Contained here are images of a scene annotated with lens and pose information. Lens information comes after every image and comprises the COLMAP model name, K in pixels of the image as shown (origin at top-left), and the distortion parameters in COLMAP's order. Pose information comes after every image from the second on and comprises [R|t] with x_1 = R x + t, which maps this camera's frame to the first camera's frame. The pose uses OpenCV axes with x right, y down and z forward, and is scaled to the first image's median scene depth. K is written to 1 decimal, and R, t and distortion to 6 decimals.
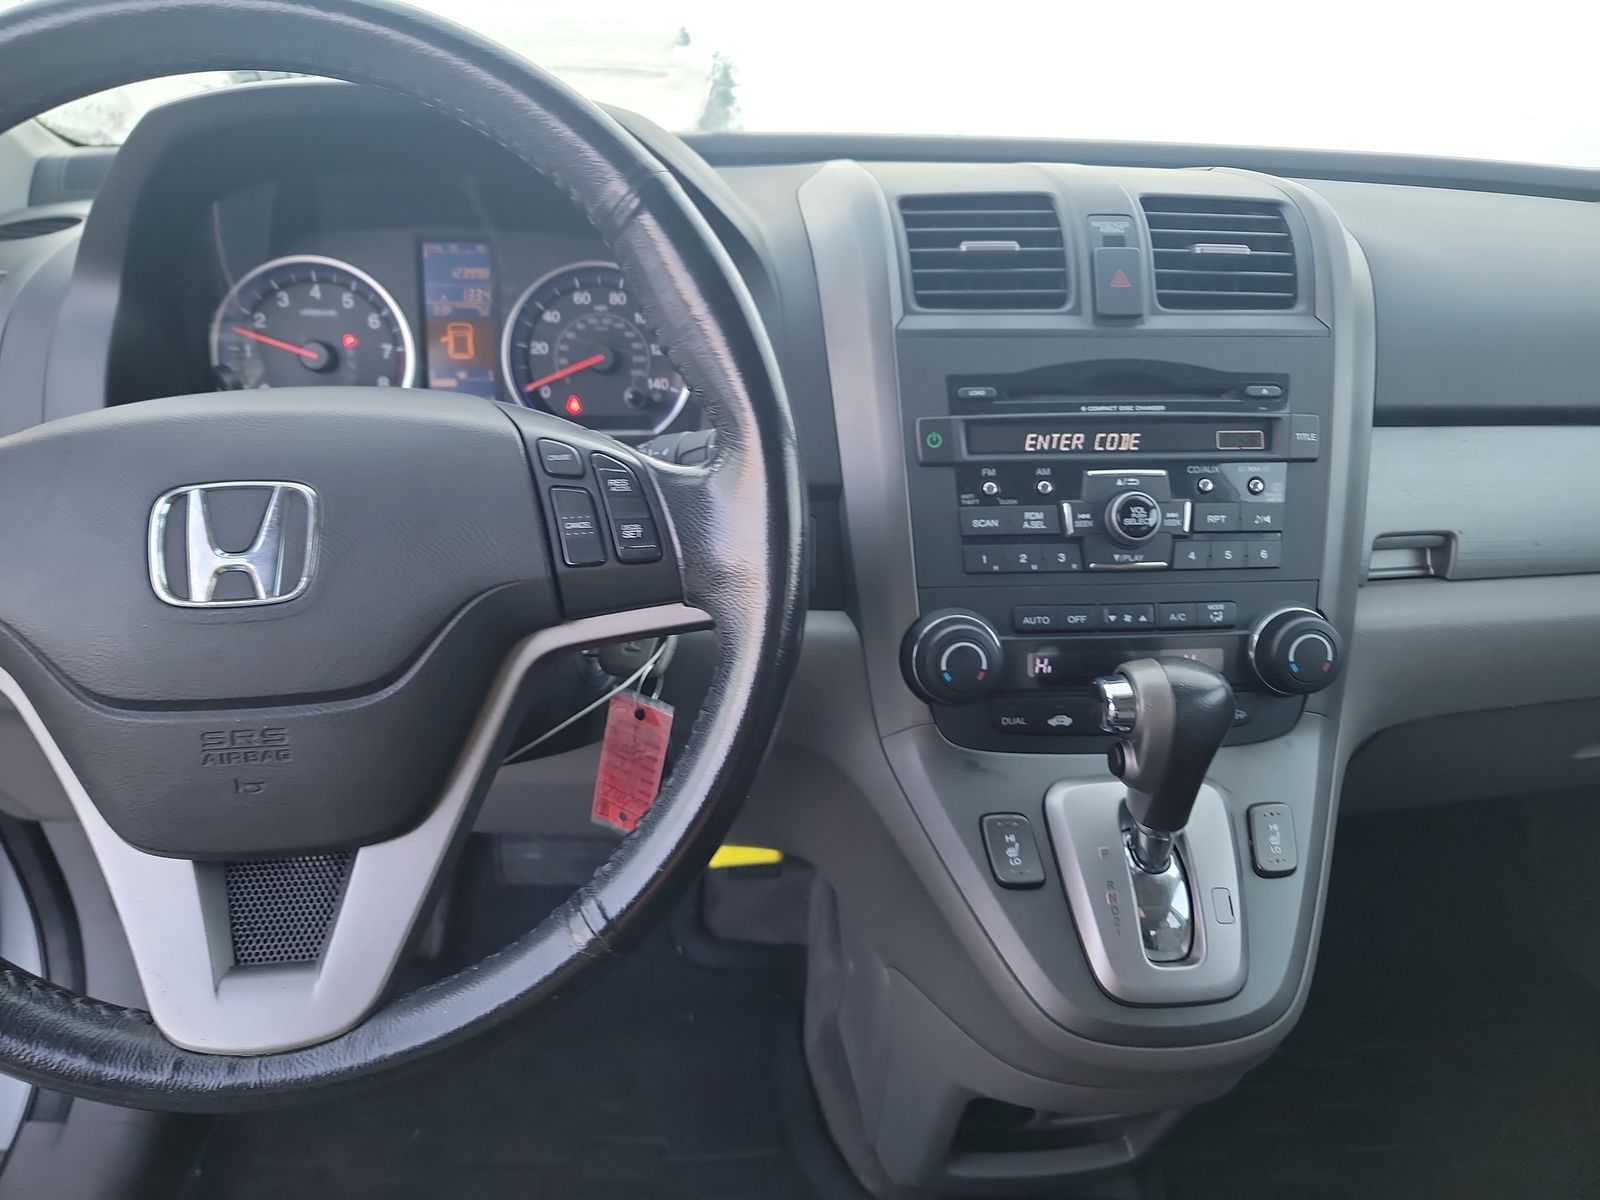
lens RADIAL K [[1149.8, 0, 814.6], [0, 1149.8, 576.9], [0, 0, 1]] dist [0.060633, -0.052077]
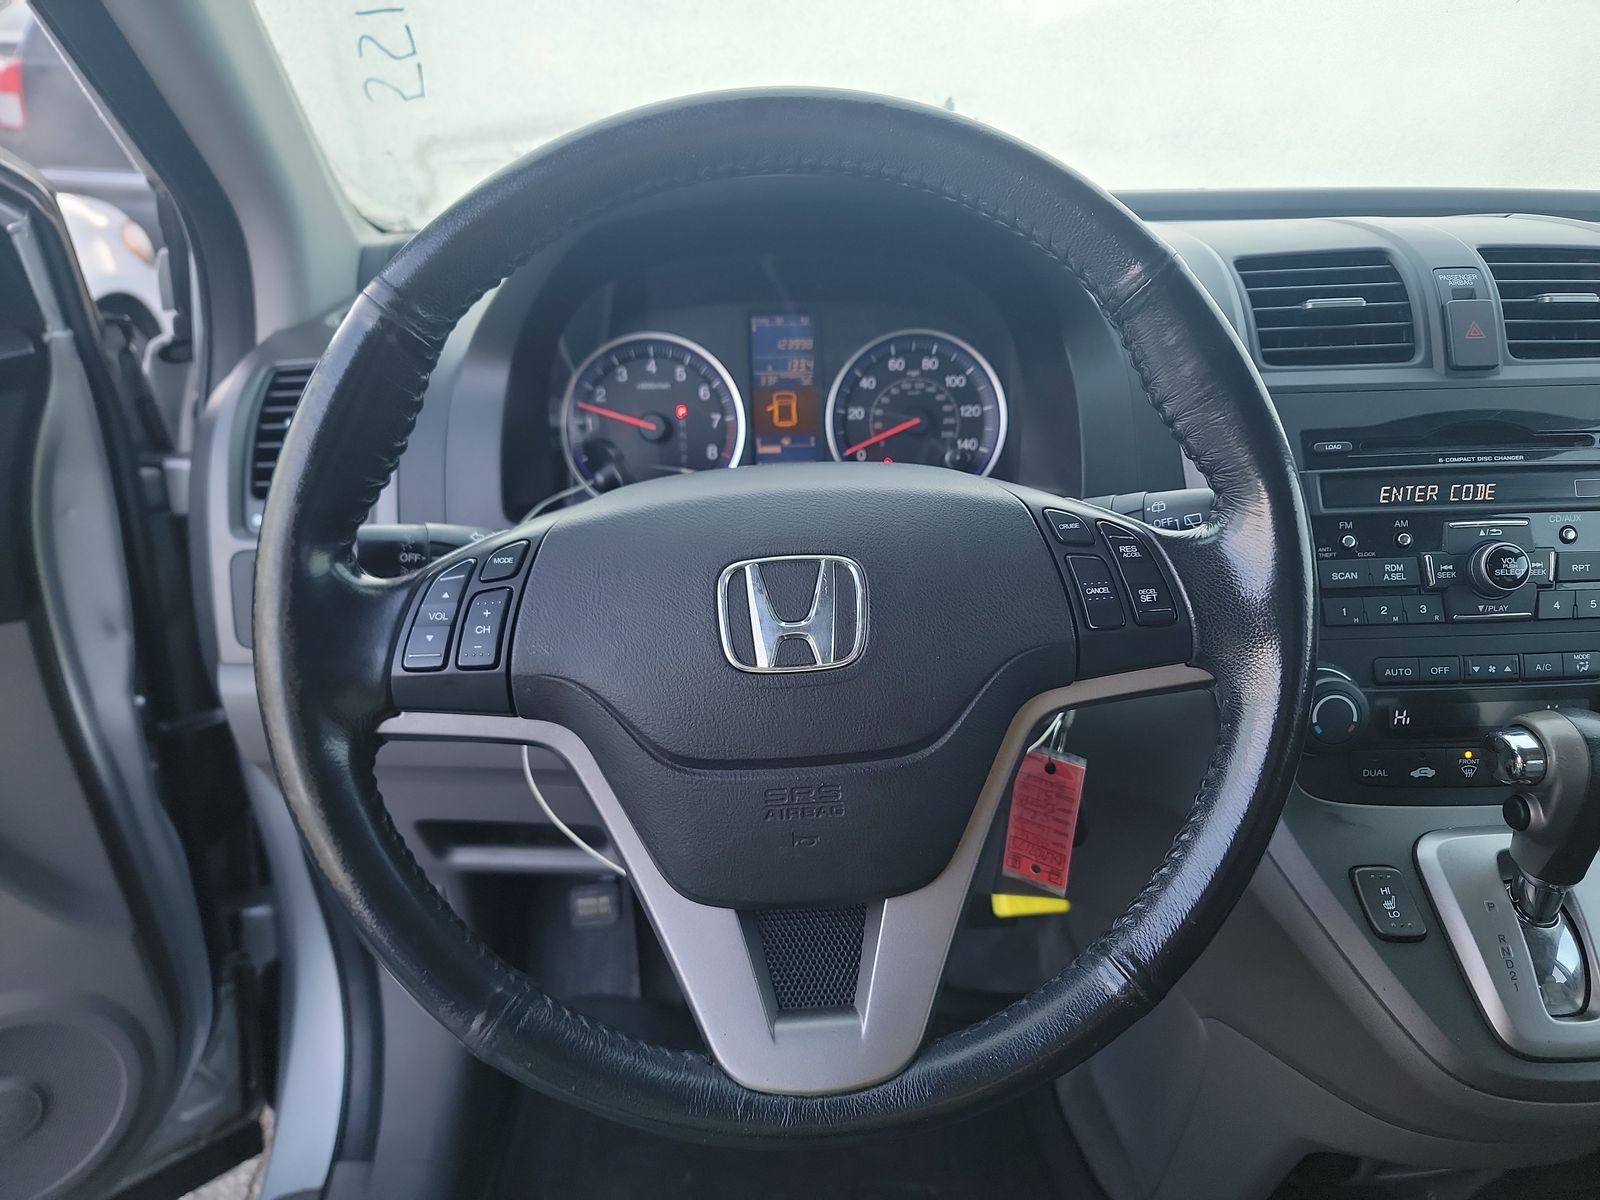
lens RADIAL K [[1142.8, 0, 870.3], [0, 1142.8, 599.2], [0, 0, 1]] dist [0.061388, -0.042404]
pose [[0.998265, -0.014871, -0.056979, -0.203701], [0.013666, 0.999676, -0.021475, -0.010017], [0.057279, 0.020659, 0.998144, -0.029506]]
